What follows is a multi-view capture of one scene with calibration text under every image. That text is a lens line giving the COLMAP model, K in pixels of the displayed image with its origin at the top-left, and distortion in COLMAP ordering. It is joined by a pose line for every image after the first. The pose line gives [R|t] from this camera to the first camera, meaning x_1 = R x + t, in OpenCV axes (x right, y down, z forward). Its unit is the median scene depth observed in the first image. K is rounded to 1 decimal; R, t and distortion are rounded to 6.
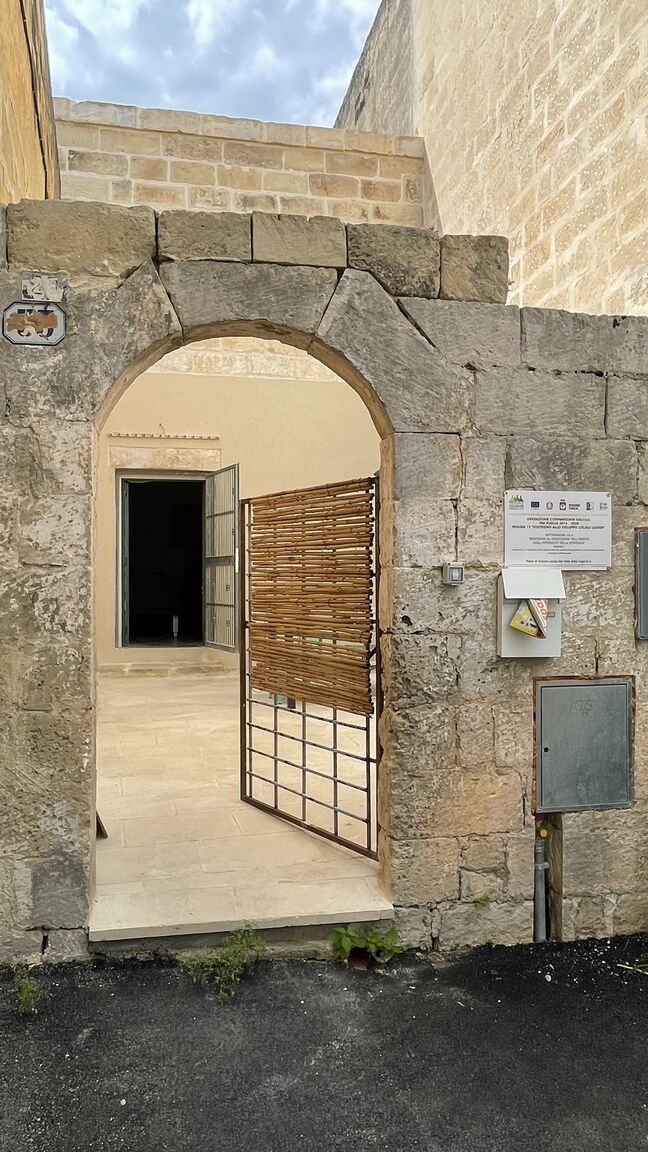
lens RADIAL K [[831.4, 0, 324.0], [0, 831.4, 576.0], [0, 0, 1]] dist [-0.000759, -0.000926]
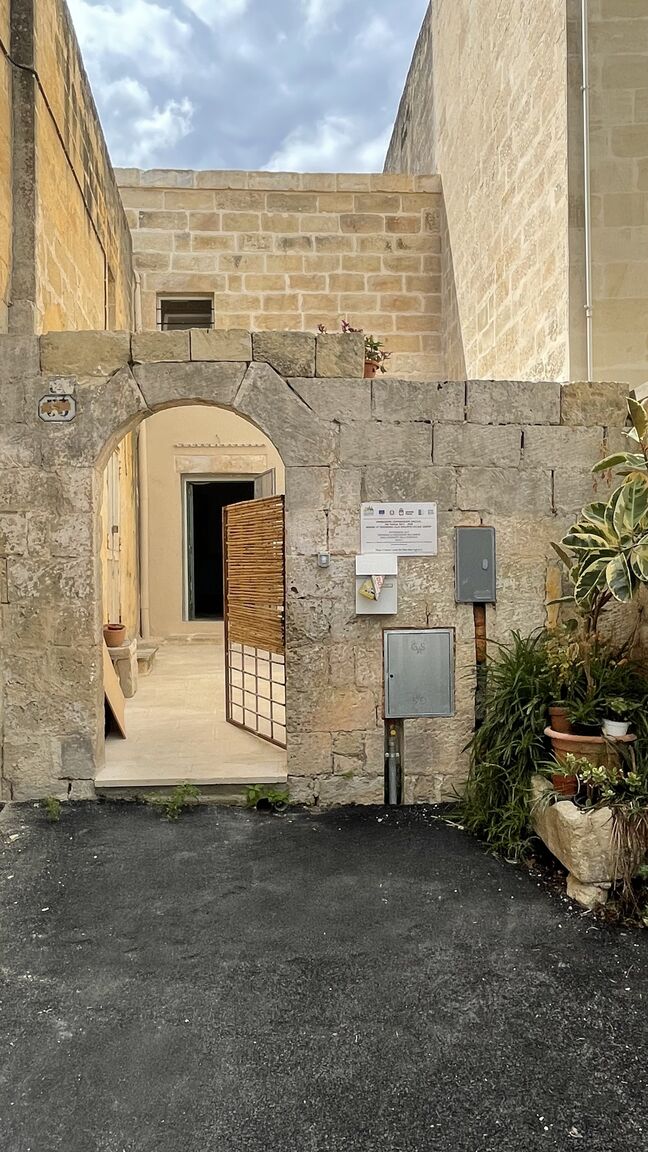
lens RADIAL K [[831.4, 0, 324.0], [0, 831.4, 576.0], [0, 0, 1]] dist [-0.000759, -0.000926]
pose [[0.990035, -0.008033, -0.140594, 0.361938], [0.010725, 0.999773, 0.018401, 0.000193], [0.140414, -0.019725, 0.989896, -0.498227]]
